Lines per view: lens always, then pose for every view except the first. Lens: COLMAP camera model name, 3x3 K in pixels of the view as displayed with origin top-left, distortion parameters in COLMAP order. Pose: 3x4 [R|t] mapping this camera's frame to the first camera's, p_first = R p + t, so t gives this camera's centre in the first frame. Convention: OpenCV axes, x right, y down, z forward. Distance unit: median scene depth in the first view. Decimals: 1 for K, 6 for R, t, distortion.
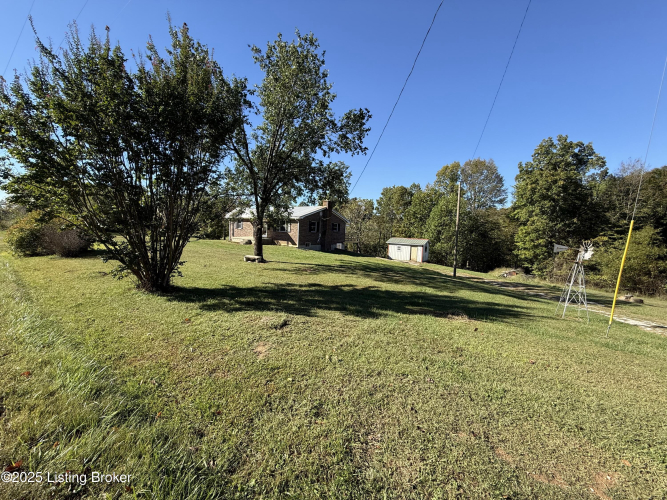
lens RADIAL K [[267.7, 0, 333.5], [0, 267.7, 250.0], [0, 0, 1]] dist [0.000172, 0.000005]
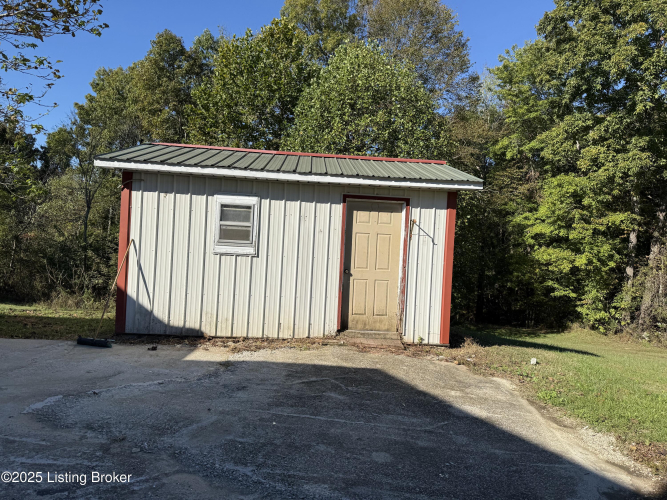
lens RADIAL K [[474.5, 0, 333.5], [0, 474.5, 250.0], [0, 0, 1]] dist [0.000095, -0.000233]
pose [[0.802572, -0.001094, 0.596554, 0.154265], [0.006129, 0.999961, -0.006412, 0.006378], [-0.596524, 0.008803, 0.802547, 0.794629]]
